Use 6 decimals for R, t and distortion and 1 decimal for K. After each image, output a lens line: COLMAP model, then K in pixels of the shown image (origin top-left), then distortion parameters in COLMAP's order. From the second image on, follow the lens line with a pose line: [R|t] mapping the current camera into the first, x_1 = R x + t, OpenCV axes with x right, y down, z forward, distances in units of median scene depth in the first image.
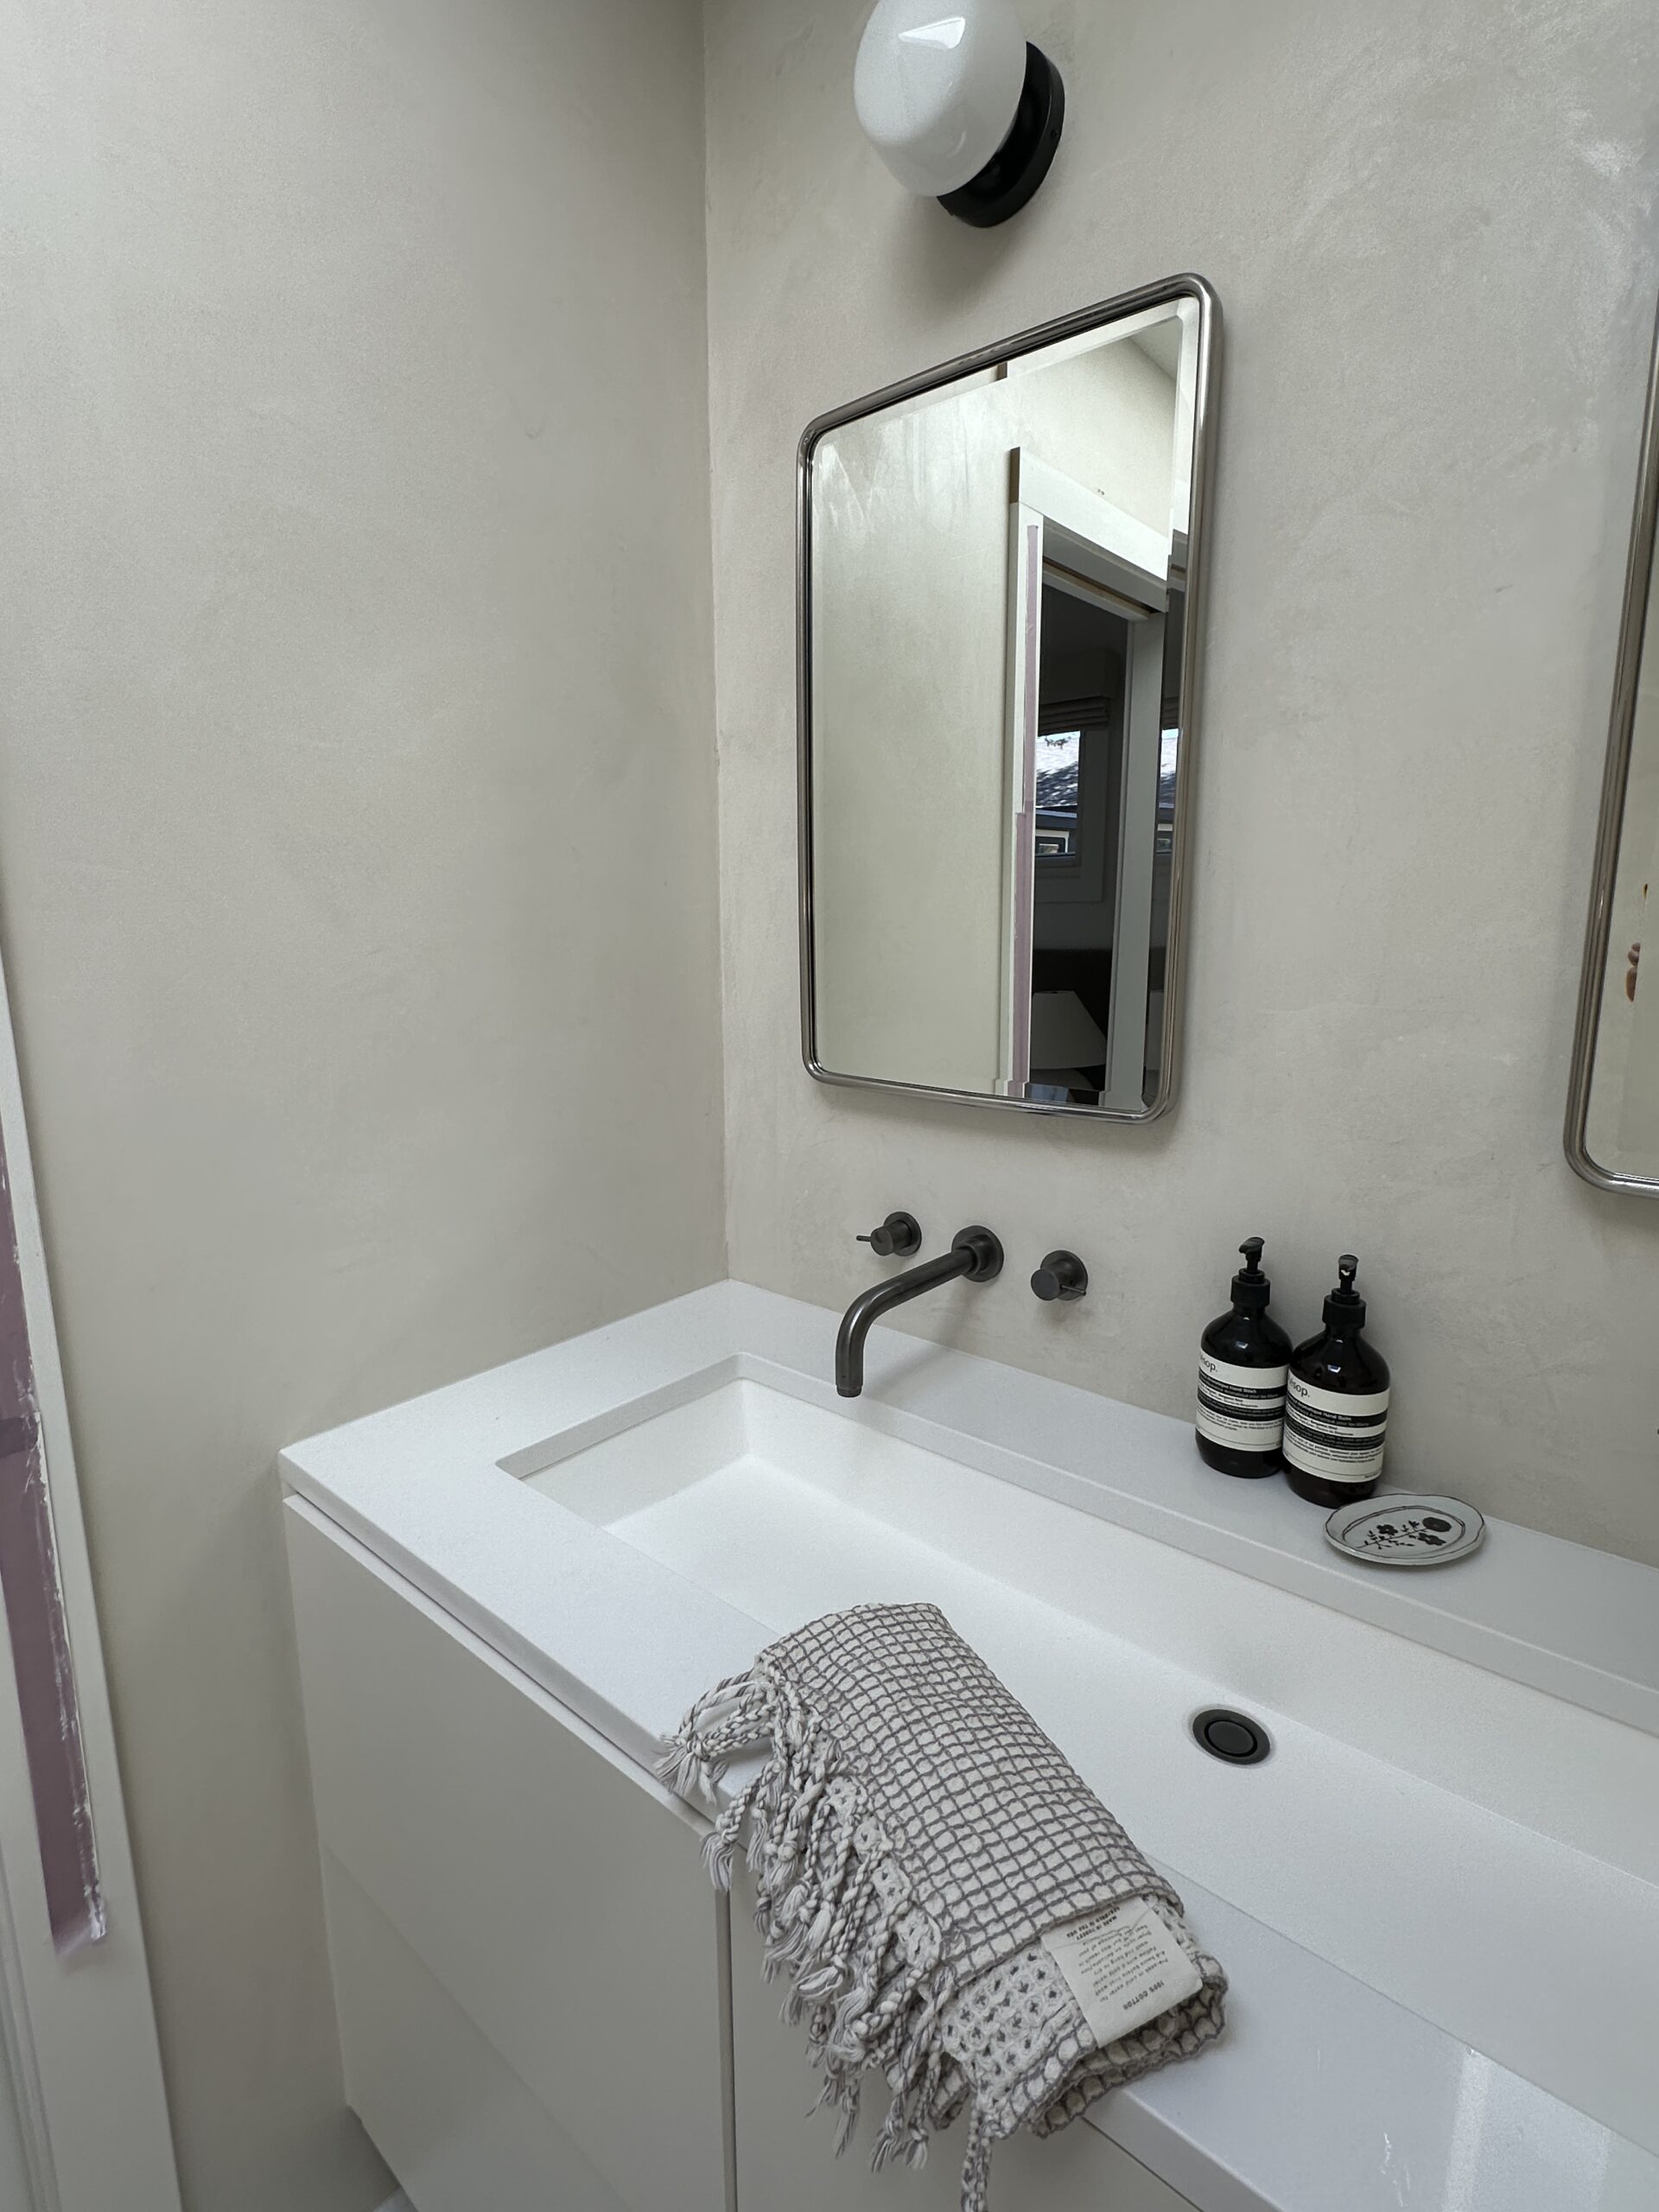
lens RADIAL K [[1069.7, 0, 829.5], [0, 1069.7, 1106.0], [0, 0, 1]] dist [-0.000197, 0.000052]
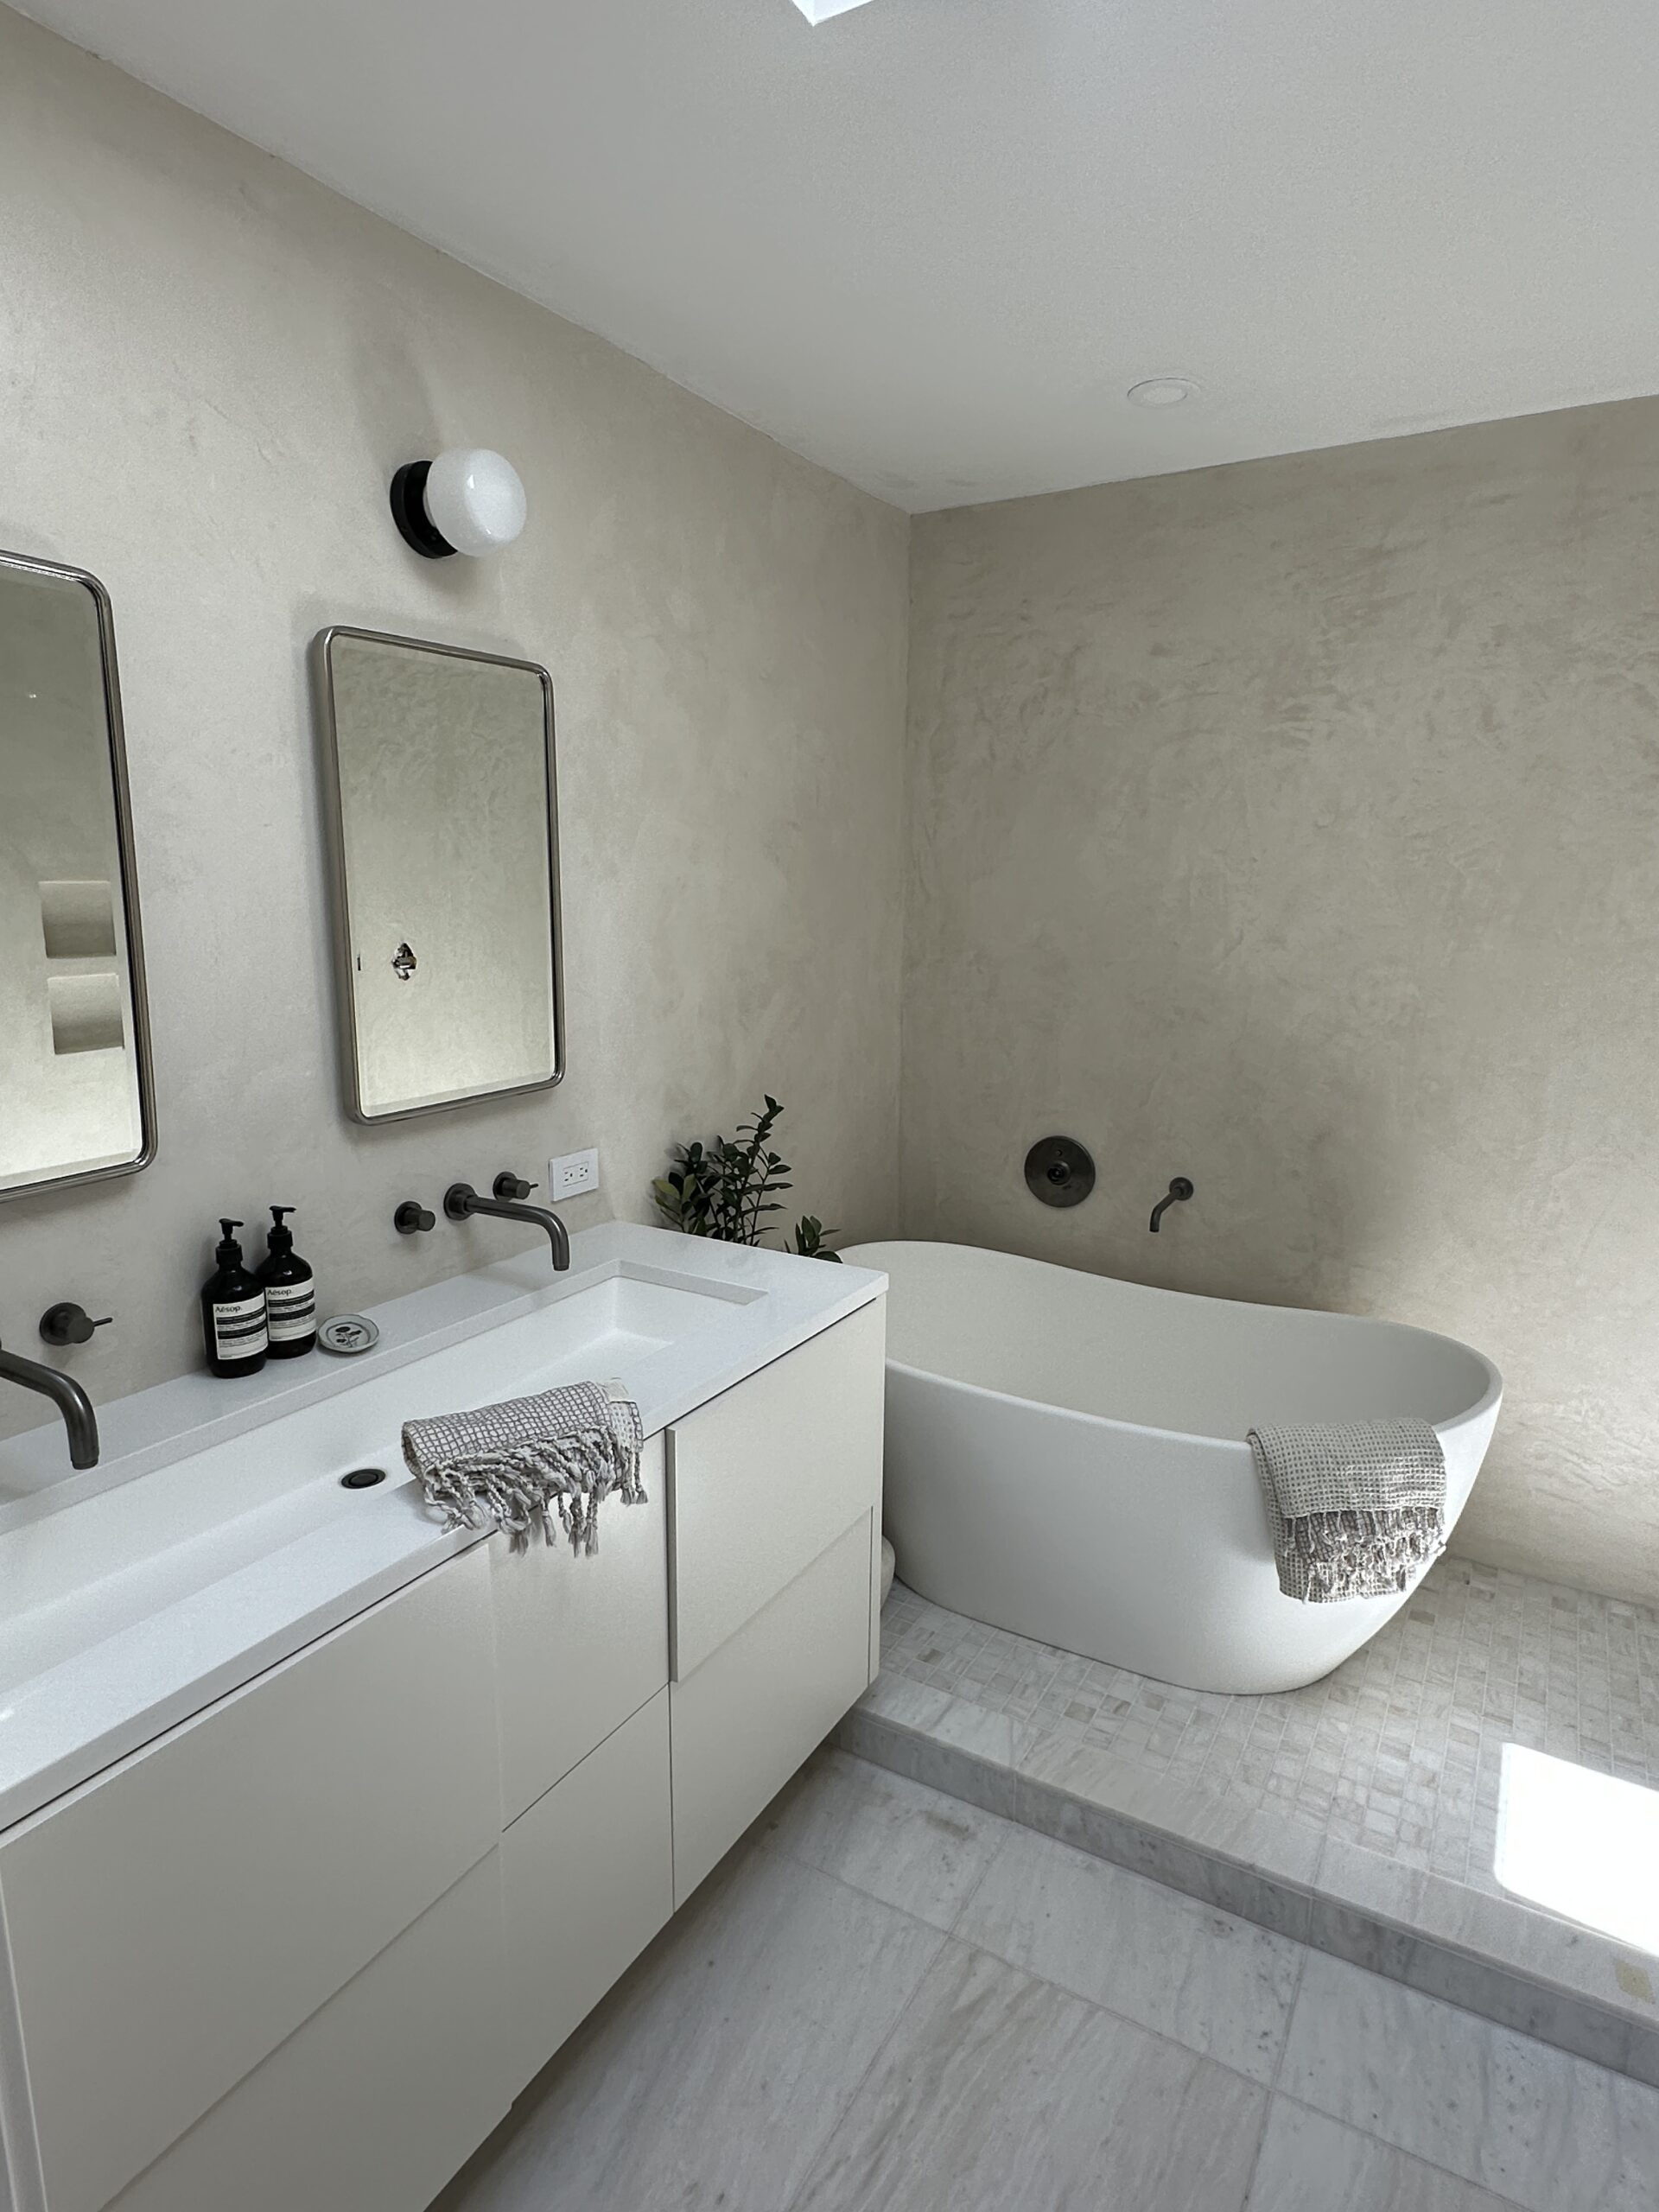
lens RADIAL K [[1218.9, 0, 806.9], [0, 1218.9, 1104.3], [0, 0, 1]] dist [0.000071, -0.001157]
pose [[-0.163680, -0.177527, 0.970409, -1.478754], [0.176556, 0.962522, 0.205864, -0.259298], [-0.970586, 0.205028, -0.126202, 0.414416]]
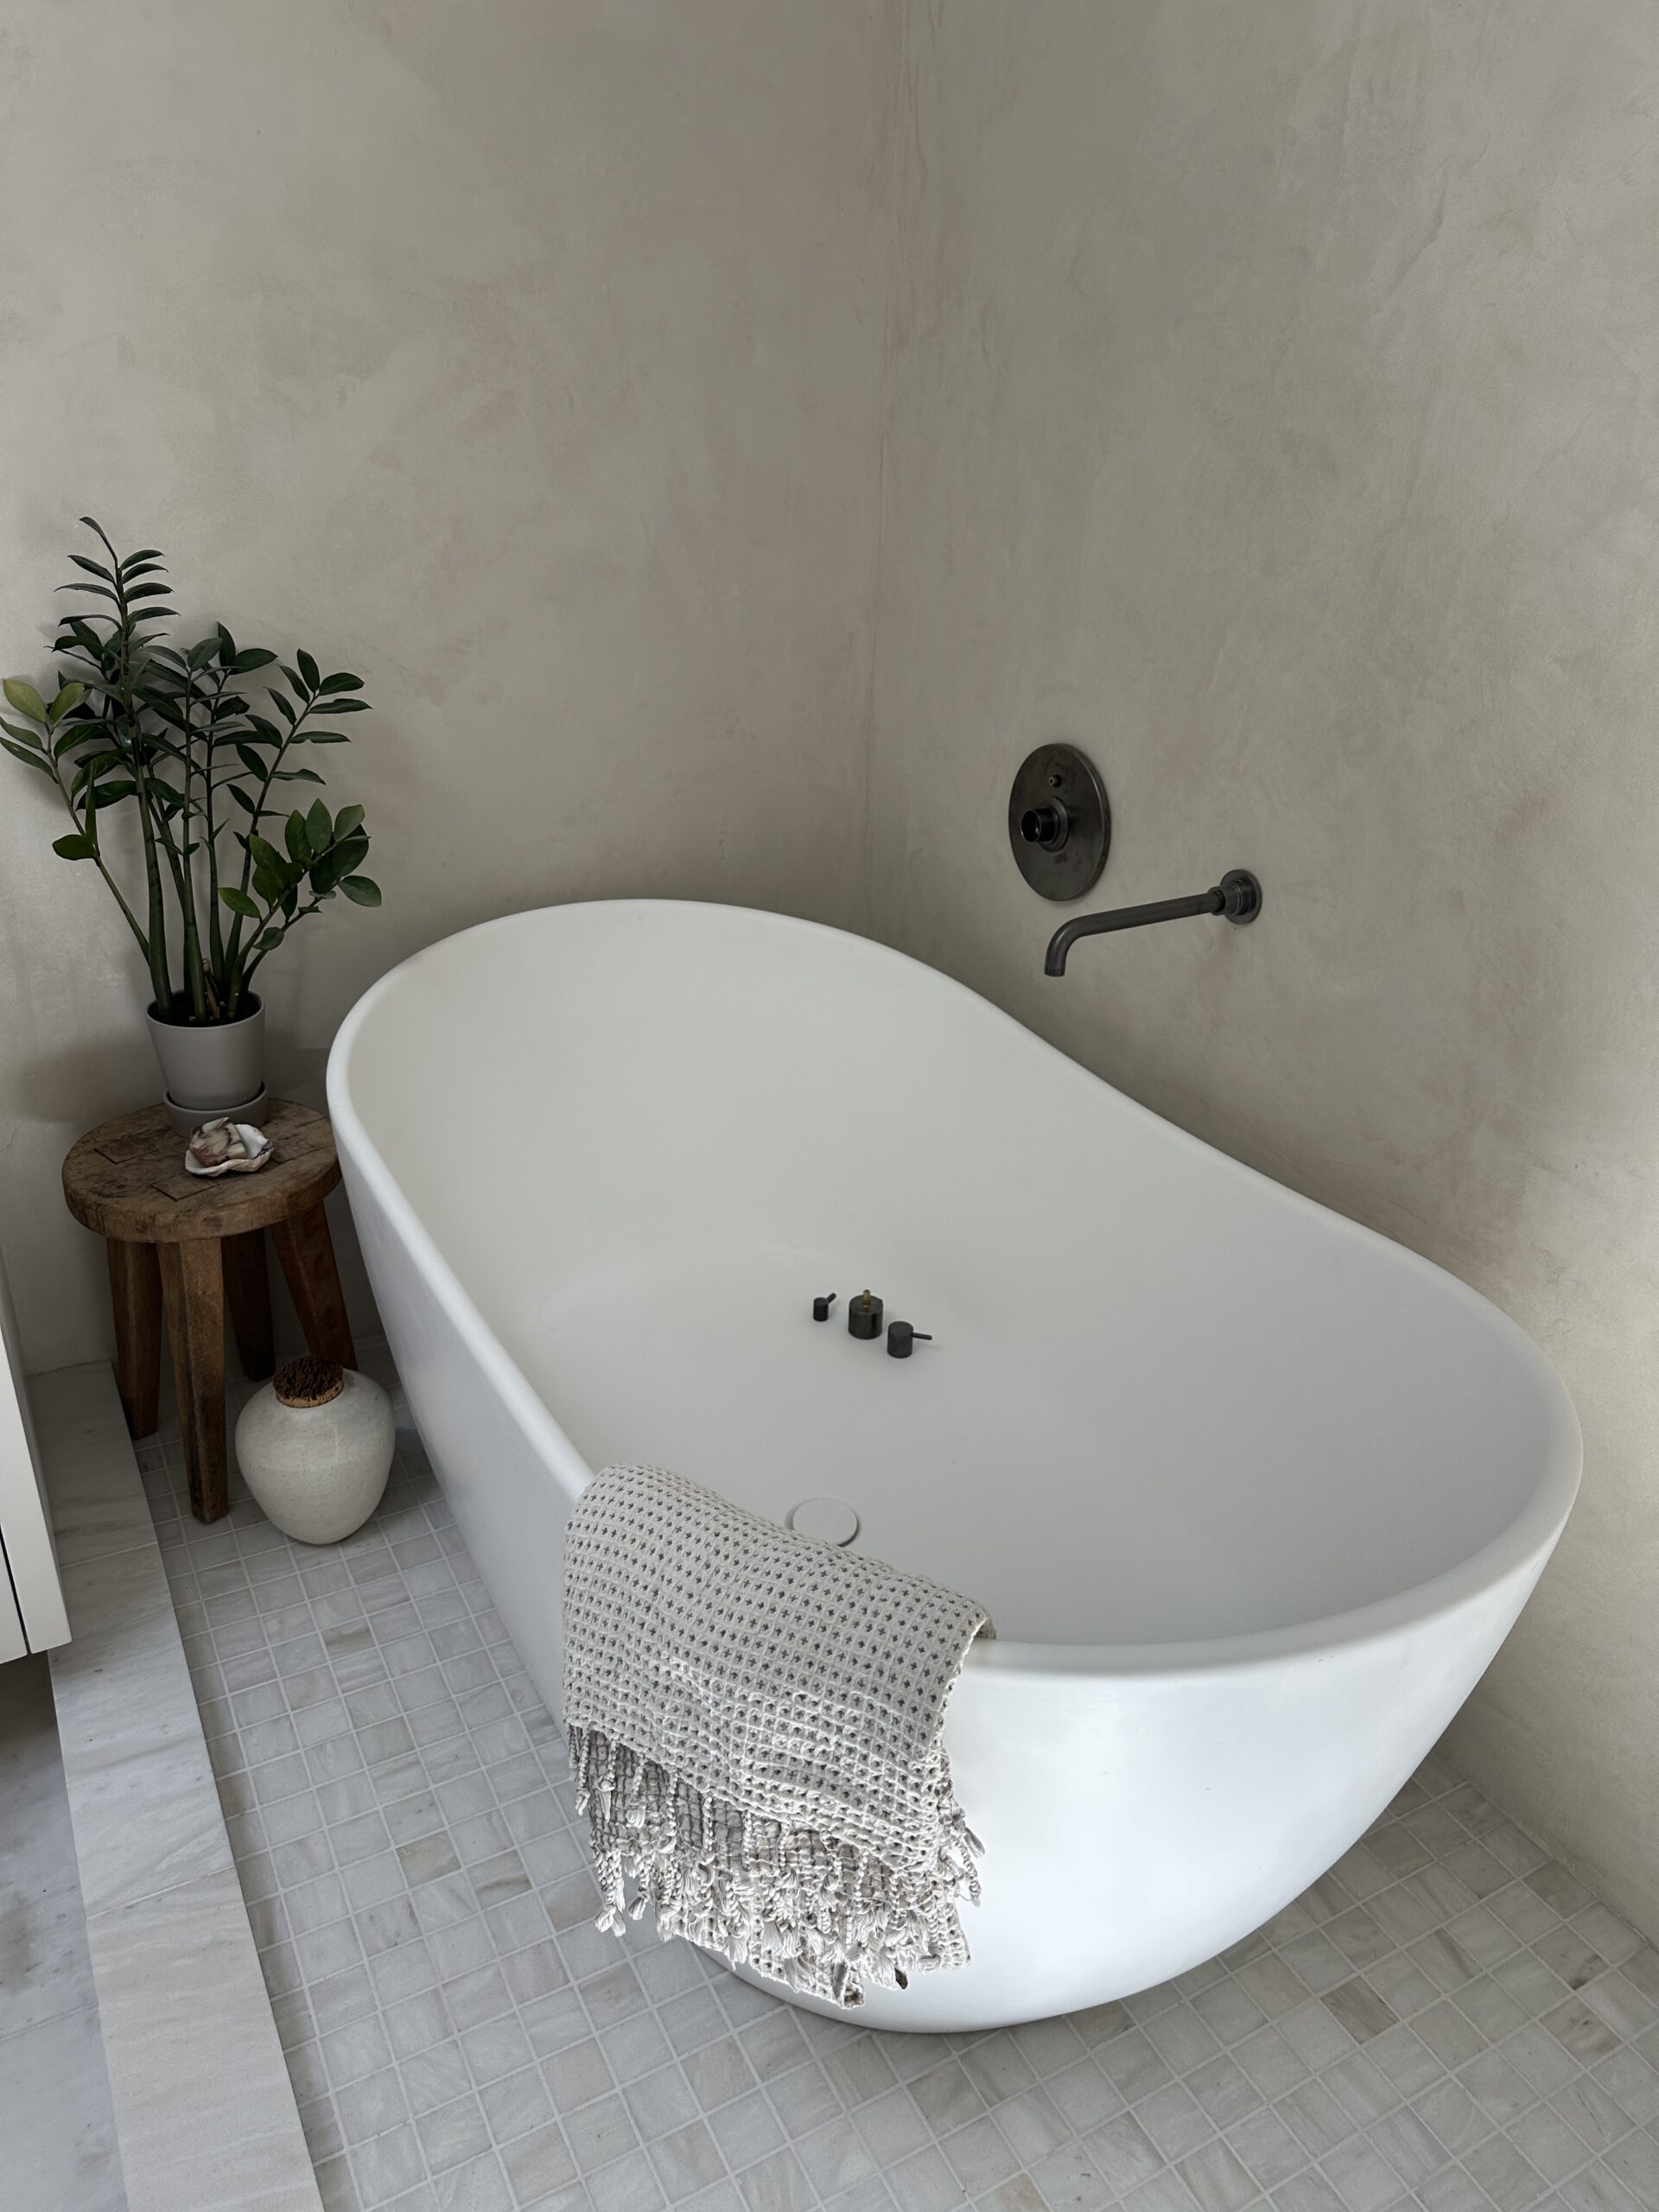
lens RADIAL K [[1555.2, 0, 829.5], [0, 1555.2, 1106.0], [0, 0, 1]] dist [0.056355, -0.075989]
pose [[0.346549, -0.384944, 0.855408, -0.221789], [0.134482, 0.922886, 0.360828, 0.358739], [-0.928342, -0.010008, 0.371593, -1.264685]]
